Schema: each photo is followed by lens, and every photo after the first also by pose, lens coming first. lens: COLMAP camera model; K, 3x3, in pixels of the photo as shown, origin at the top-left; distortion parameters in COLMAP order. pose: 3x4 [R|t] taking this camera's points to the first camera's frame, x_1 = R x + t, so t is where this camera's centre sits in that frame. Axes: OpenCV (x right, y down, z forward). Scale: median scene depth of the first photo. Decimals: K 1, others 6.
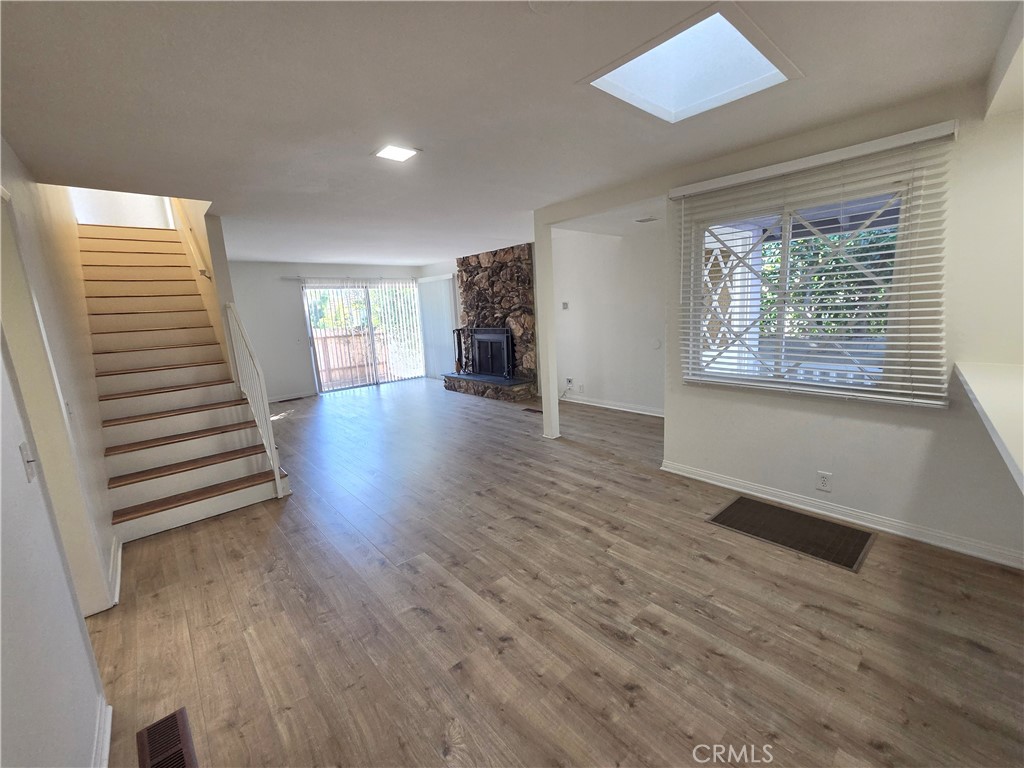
lens RADIAL K [[420.6, 0, 516.0], [0, 420.6, 383.1], [0, 0, 1]] dist [-0.018639, -0.000068]
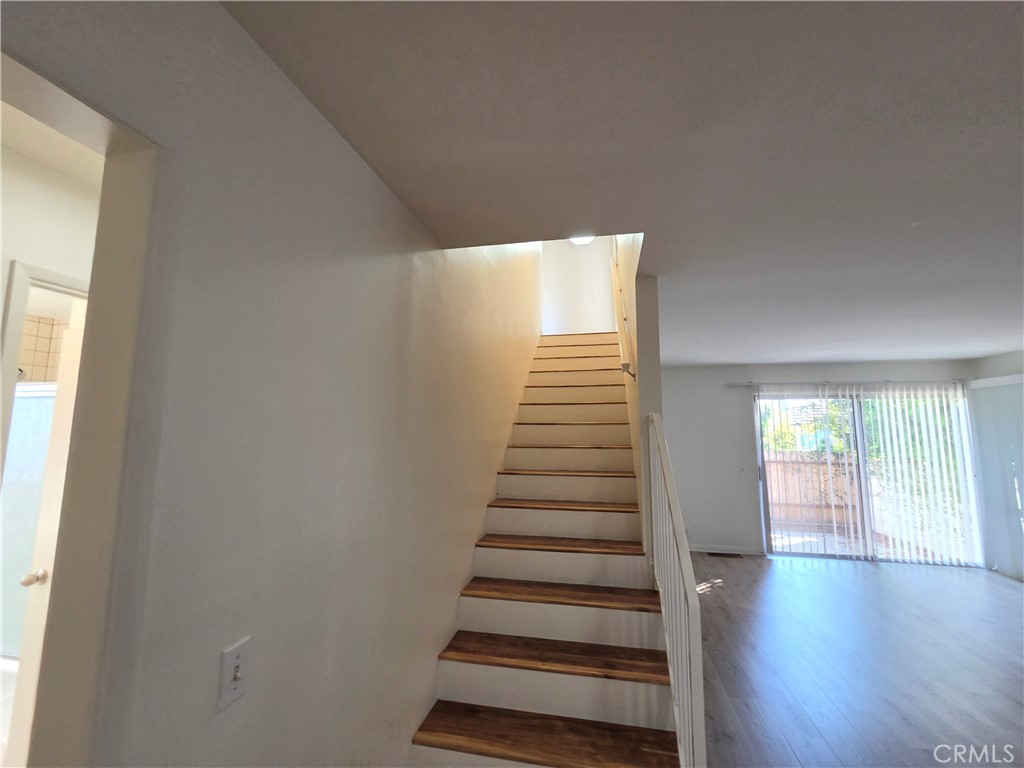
lens RADIAL K [[420.6, 0, 516.2], [0, 420.6, 381.3], [0, 0, 1]] dist [-0.018639, -0.000068]
pose [[0.587695, -0.036915, -0.808240, -0.161293], [-0.184010, 0.966682, -0.177951, -0.048033], [0.787880, 0.253305, 0.561321, 0.252080]]
